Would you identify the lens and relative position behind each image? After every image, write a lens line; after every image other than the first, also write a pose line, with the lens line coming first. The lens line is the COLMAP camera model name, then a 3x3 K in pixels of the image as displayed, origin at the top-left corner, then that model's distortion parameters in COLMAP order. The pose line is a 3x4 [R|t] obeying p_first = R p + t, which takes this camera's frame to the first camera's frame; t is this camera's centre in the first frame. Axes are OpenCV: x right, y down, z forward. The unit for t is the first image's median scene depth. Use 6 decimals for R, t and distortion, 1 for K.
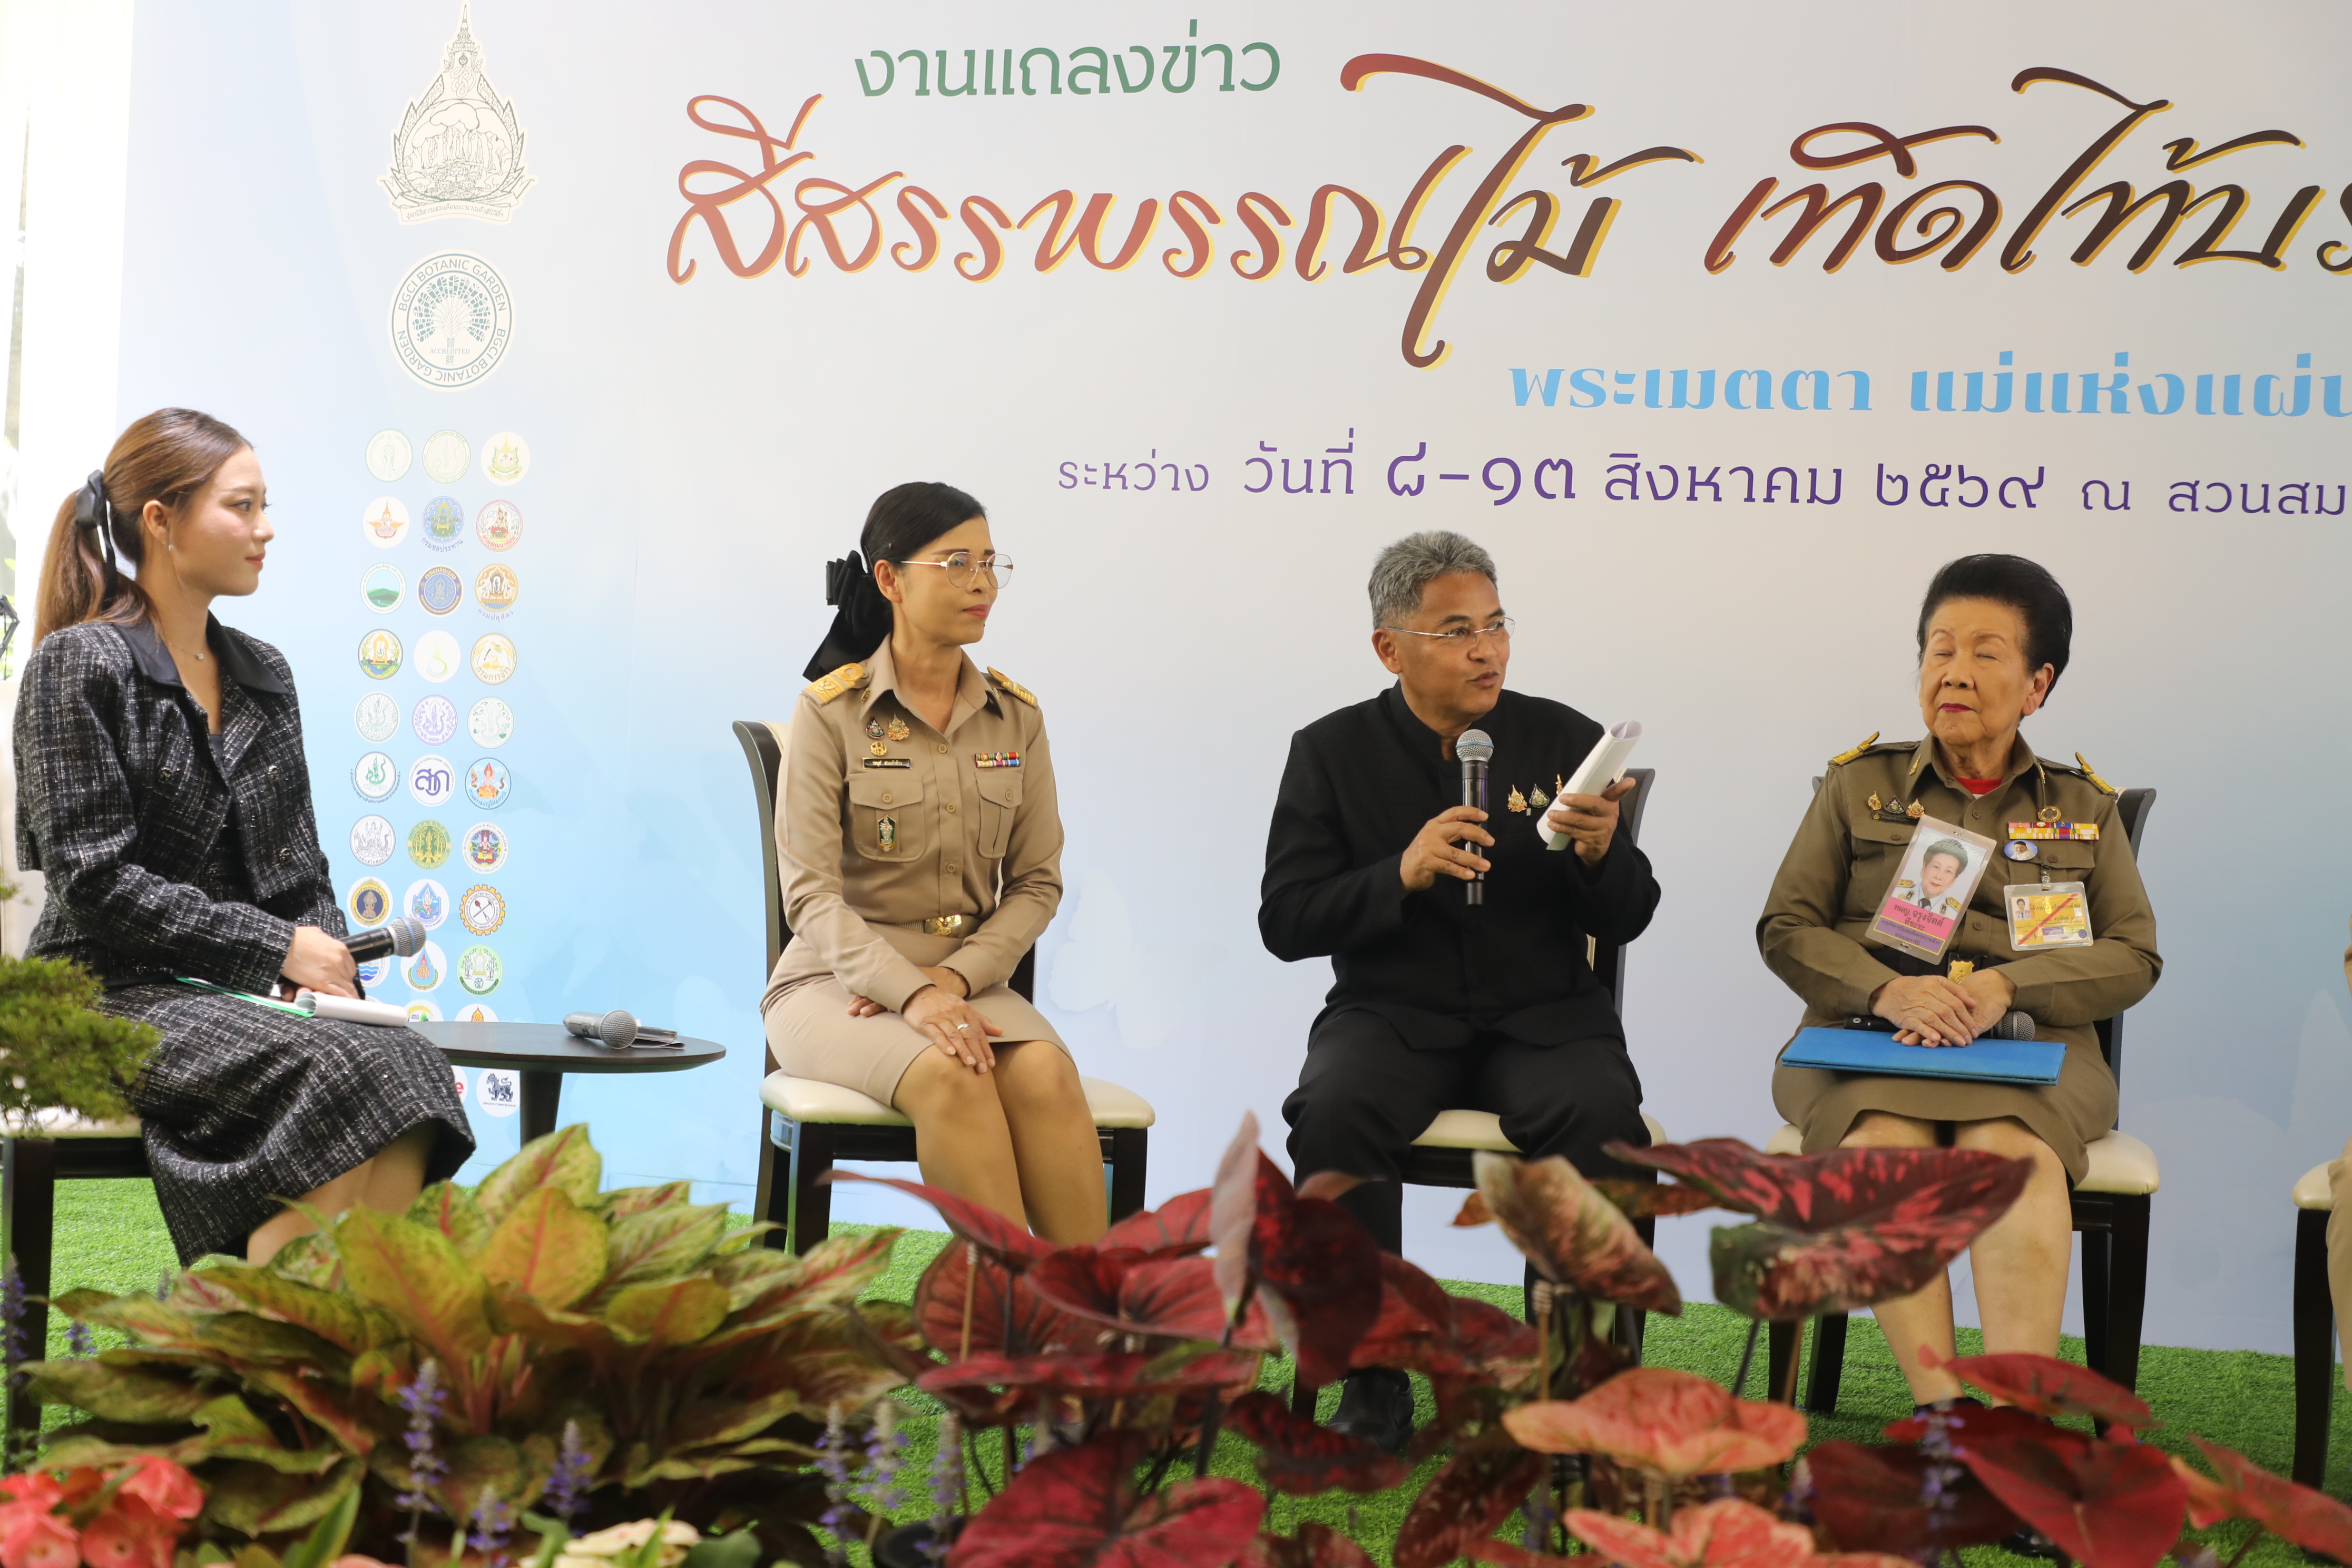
lens RADIAL K [[3445.3, 0, 1117.9], [0, 3445.3, 767.9], [0, 0, 1]] dist [0.033259, 0.000000]
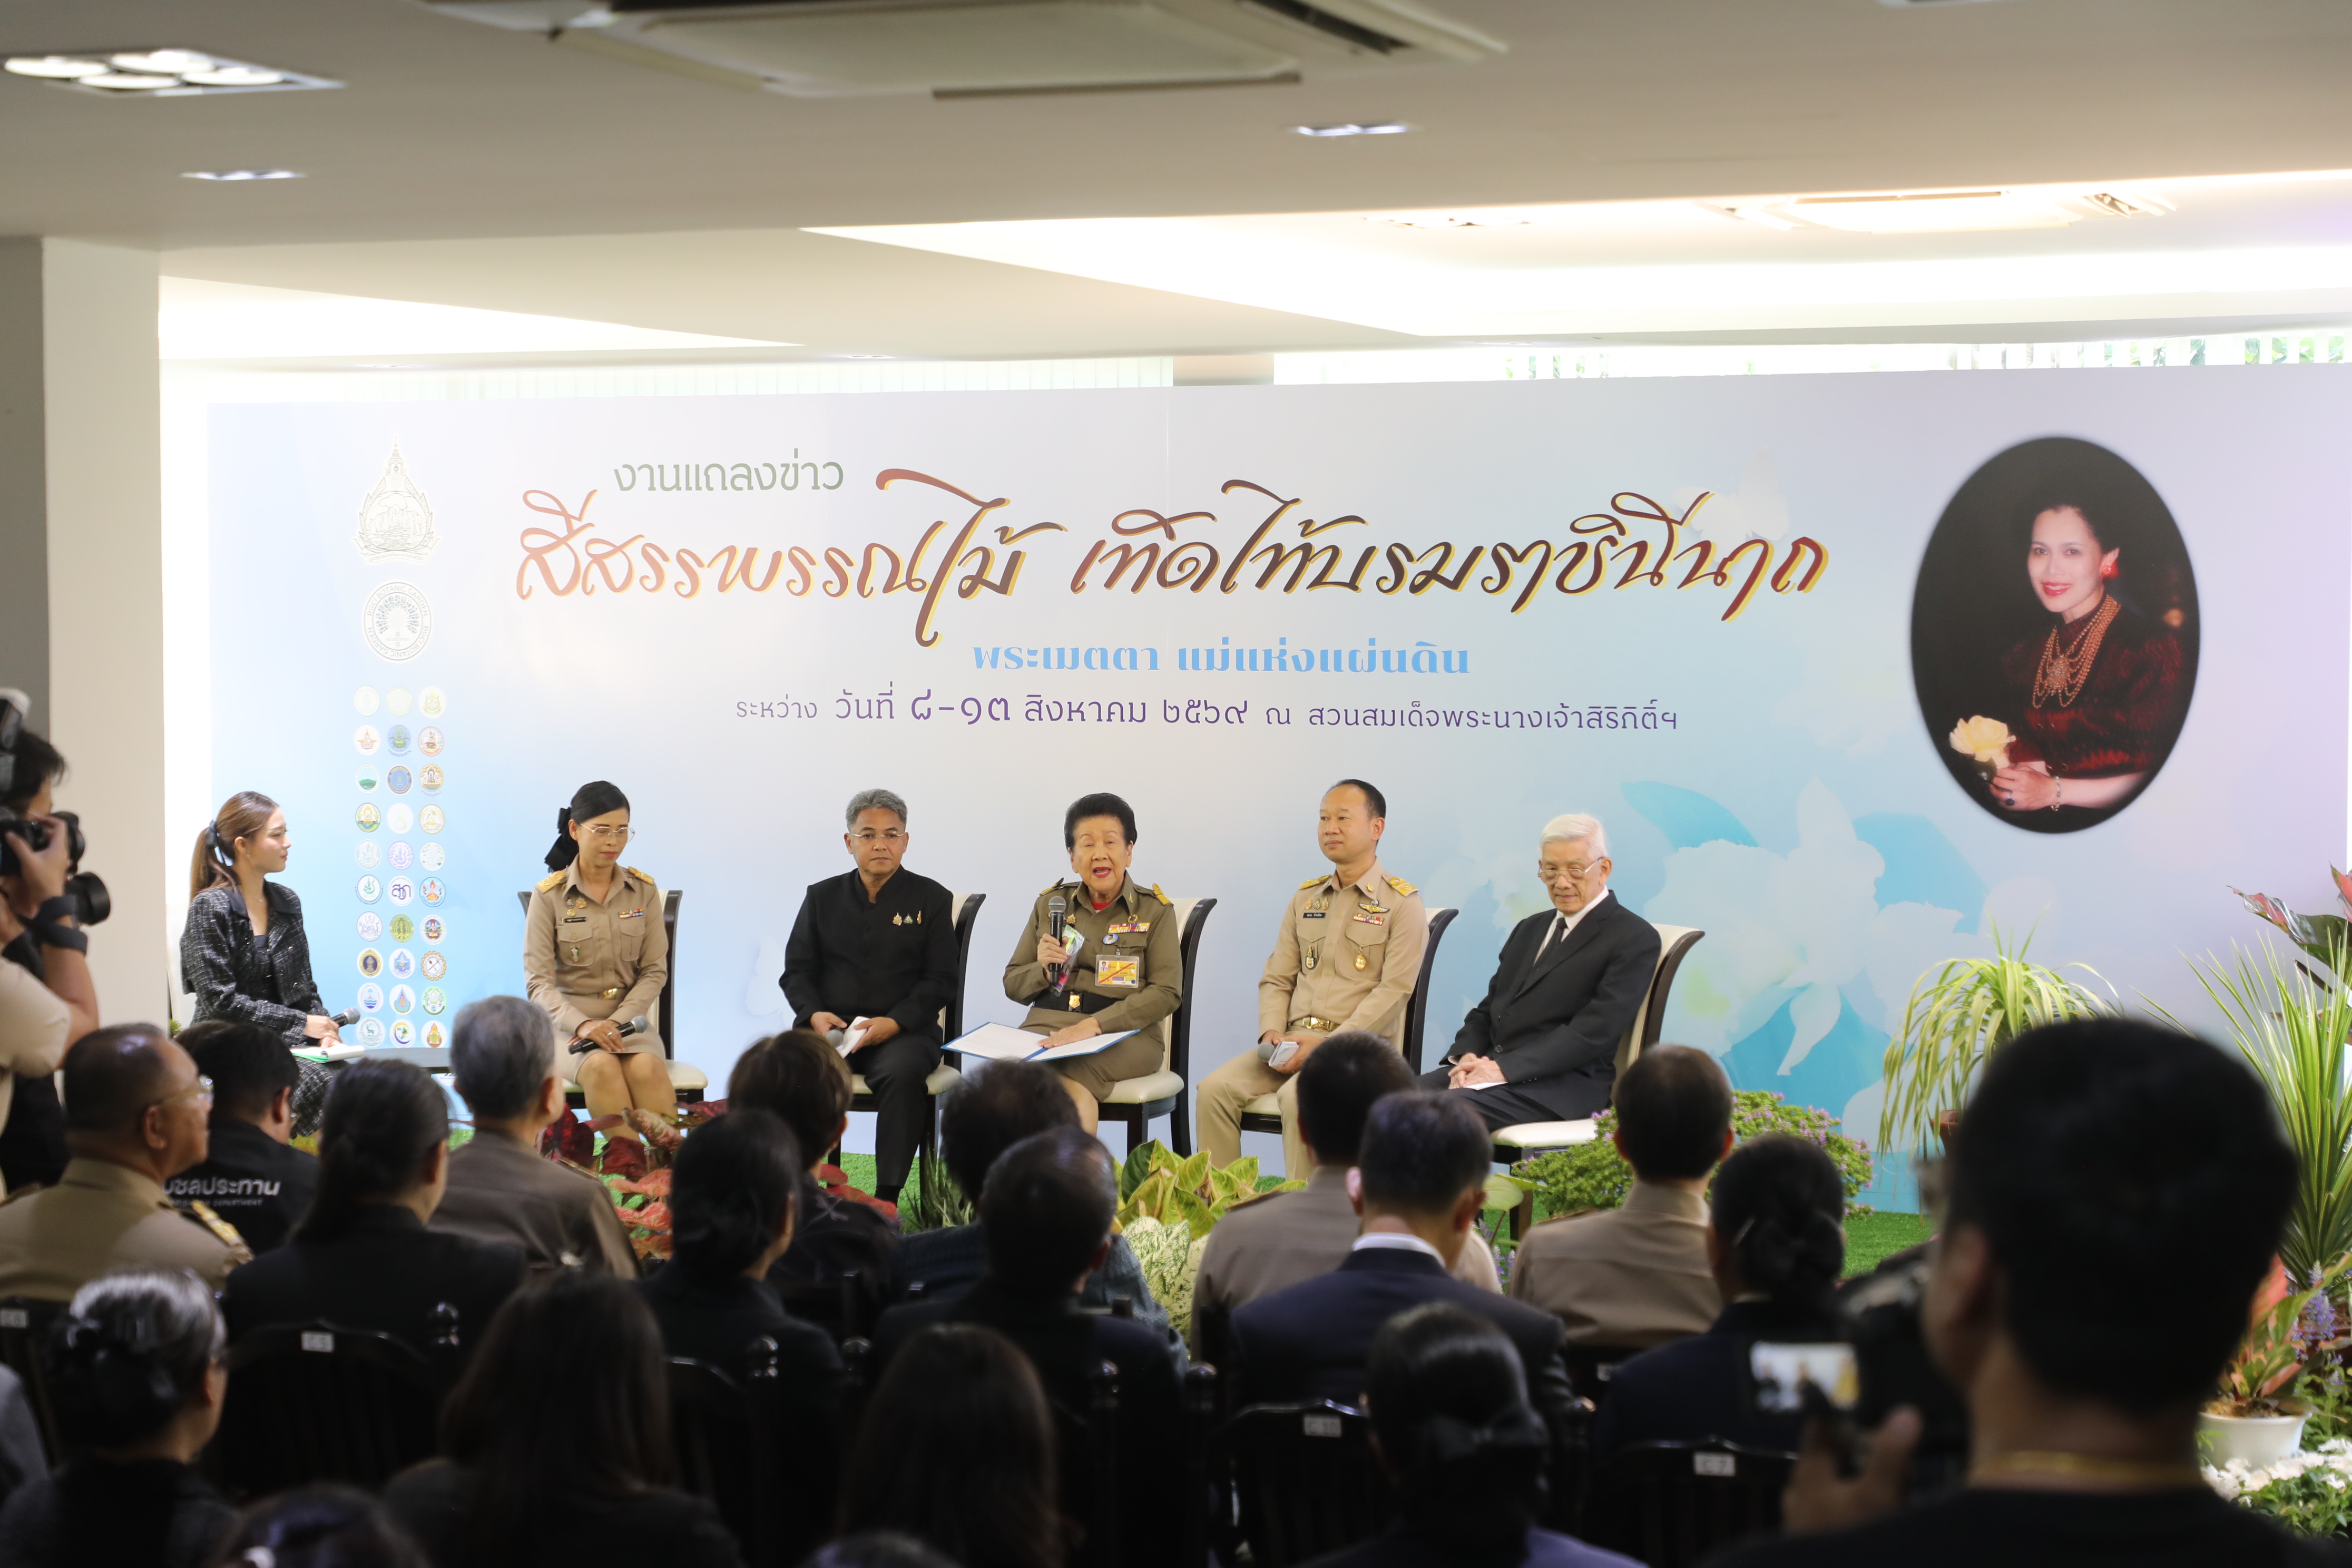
lens RADIAL K [[4124.0, 0, 1100.1], [0, 4124.0, 781.4], [0, 0, 1]] dist [0.038765, 0.000000]
pose [[0.995130, -0.043704, -0.088351, 0.366046], [0.047772, 0.997868, 0.044462, -0.139191], [0.086219, -0.048466, 0.995097, -1.116543]]
